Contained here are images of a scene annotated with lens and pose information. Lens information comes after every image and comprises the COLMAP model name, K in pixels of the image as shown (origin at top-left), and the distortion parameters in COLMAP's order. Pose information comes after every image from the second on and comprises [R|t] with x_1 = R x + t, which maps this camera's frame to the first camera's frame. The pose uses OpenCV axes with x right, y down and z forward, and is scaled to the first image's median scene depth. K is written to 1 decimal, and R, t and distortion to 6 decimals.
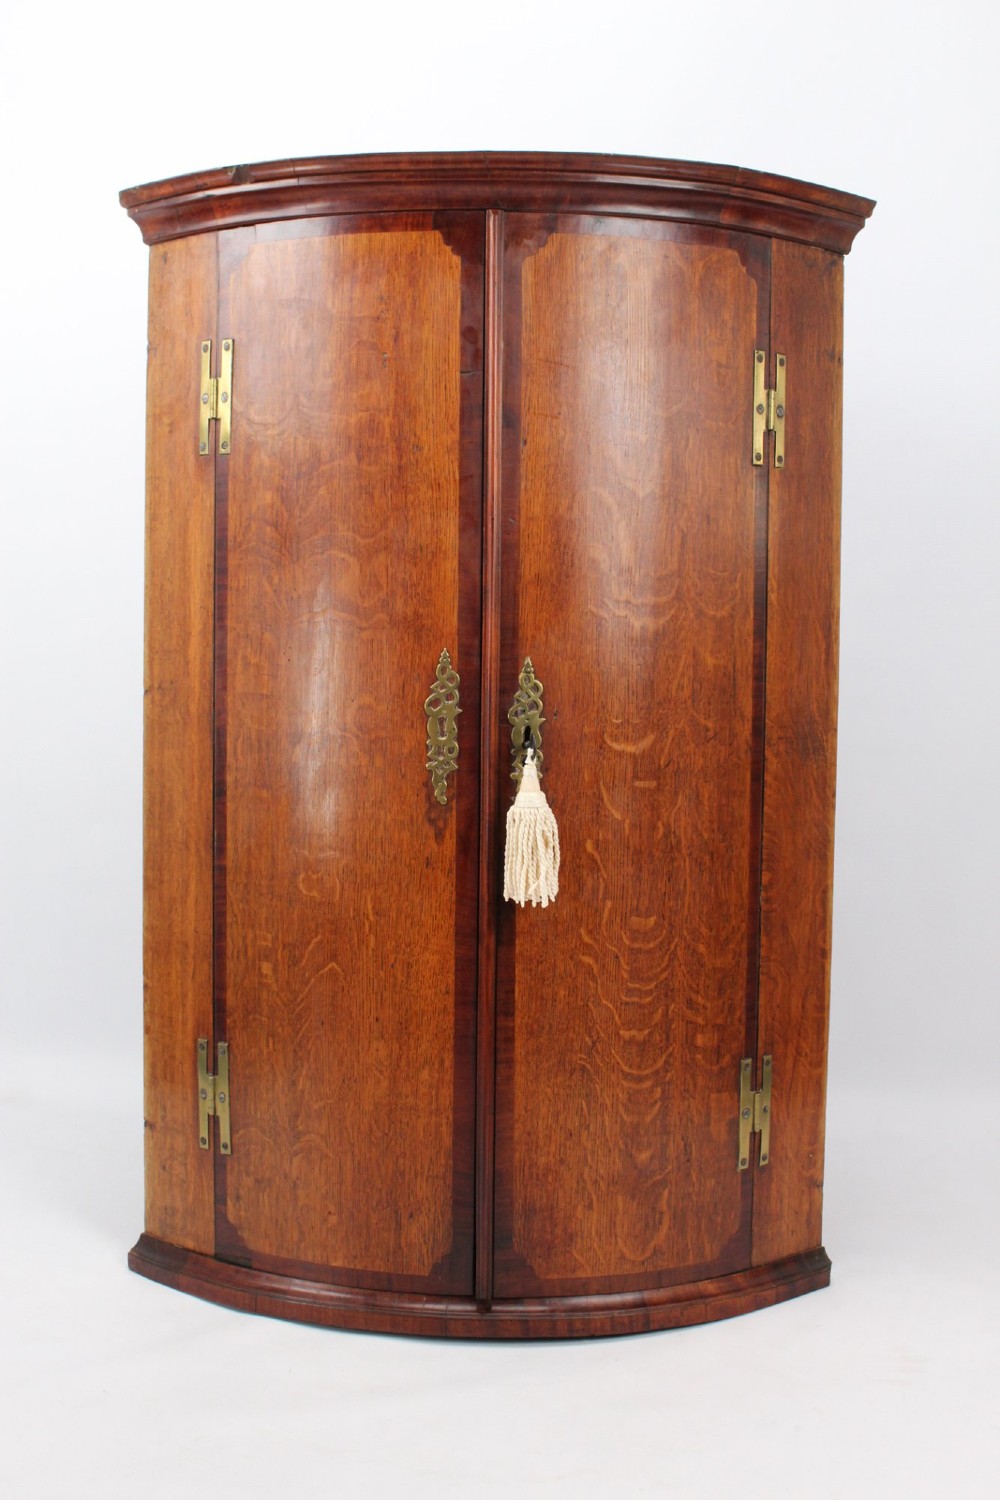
lens RADIAL K [[1686.1, 0, 501.1], [0, 1686.1, 780.1], [0, 0, 1]] dist [-0.104590, 0.022215]
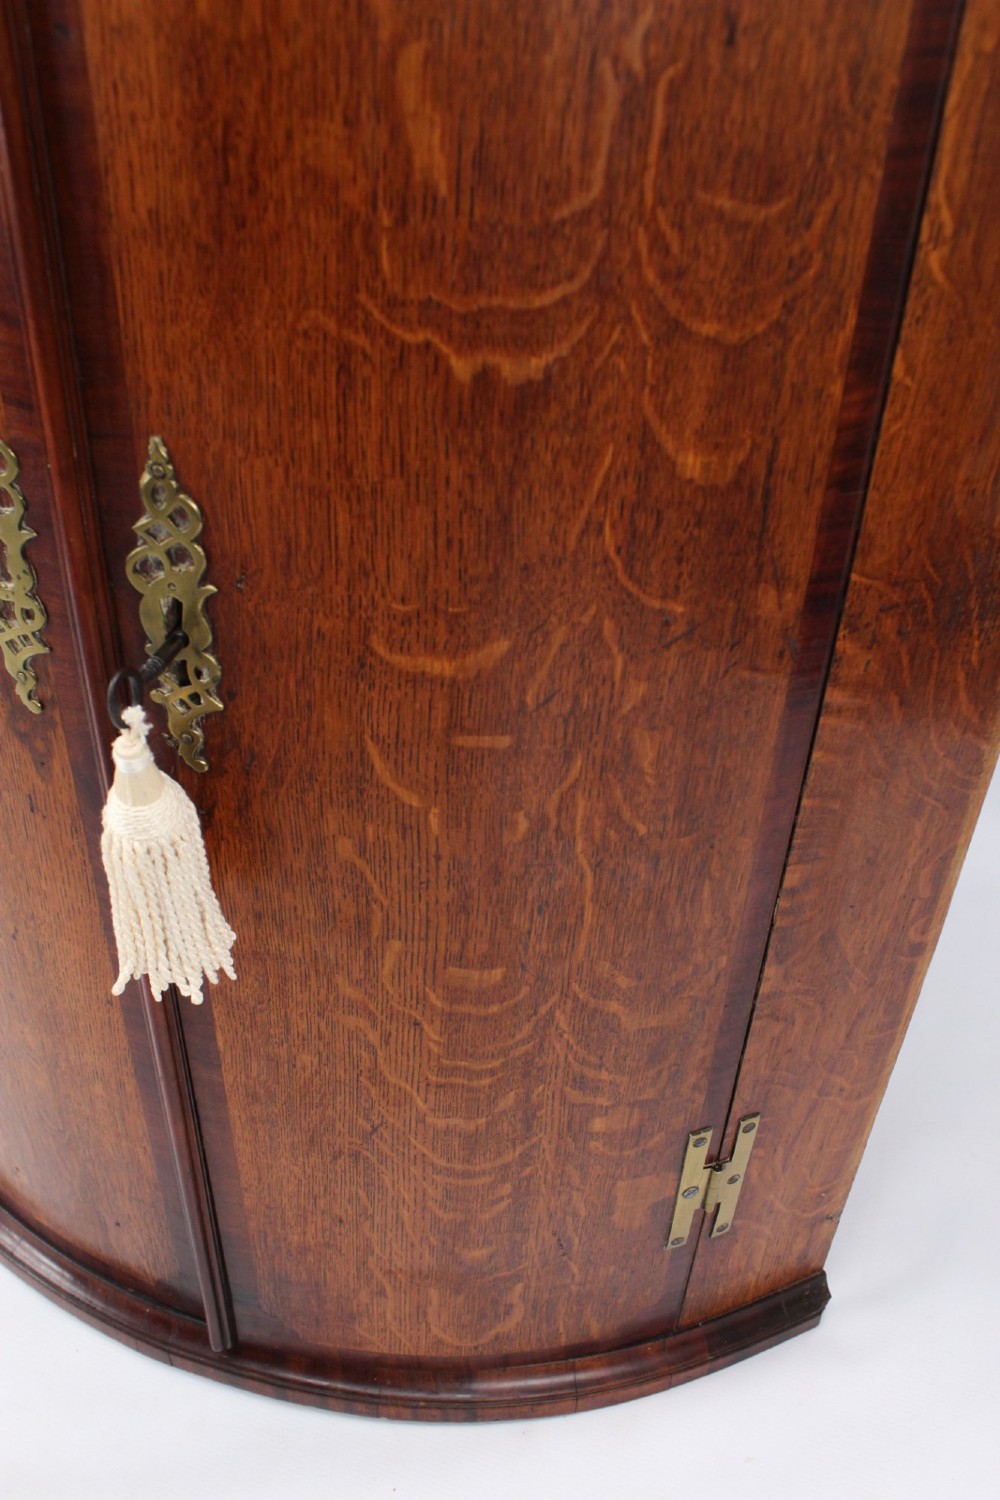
lens RADIAL K [[1423.5, 0, 490.8], [0, 1423.5, 766.5], [0, 0, 1]] dist [-0.148793, 0.142595]
pose [[0.962271, 0.186386, -0.198230, 0.153383], [-0.038455, 0.814384, 0.579051, -0.186349], [0.269363, -0.549581, 0.790825, 0.716782]]
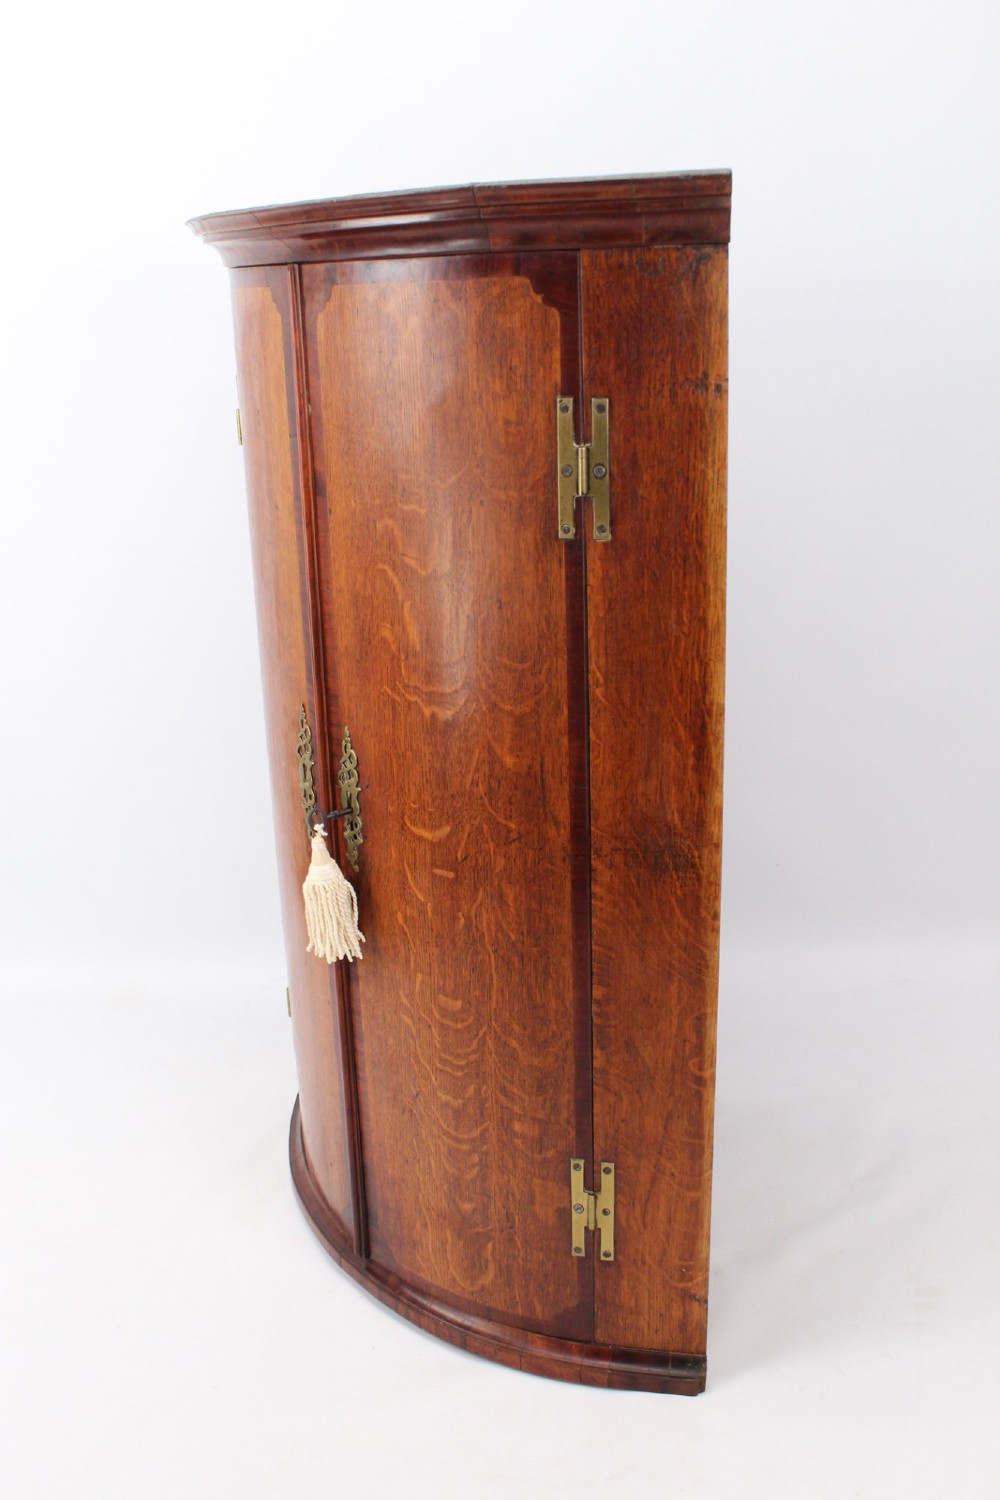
lens RADIAL K [[1423.5, 0, 490.8], [0, 1423.5, 766.5], [0, 0, 1]] dist [-0.148793, 0.142595]
pose [[0.644300, 0.217599, -0.733163, 0.669120], [-0.013281, 0.961707, 0.273758, -0.272090], [0.764657, -0.166645, 0.622518, 0.520277]]
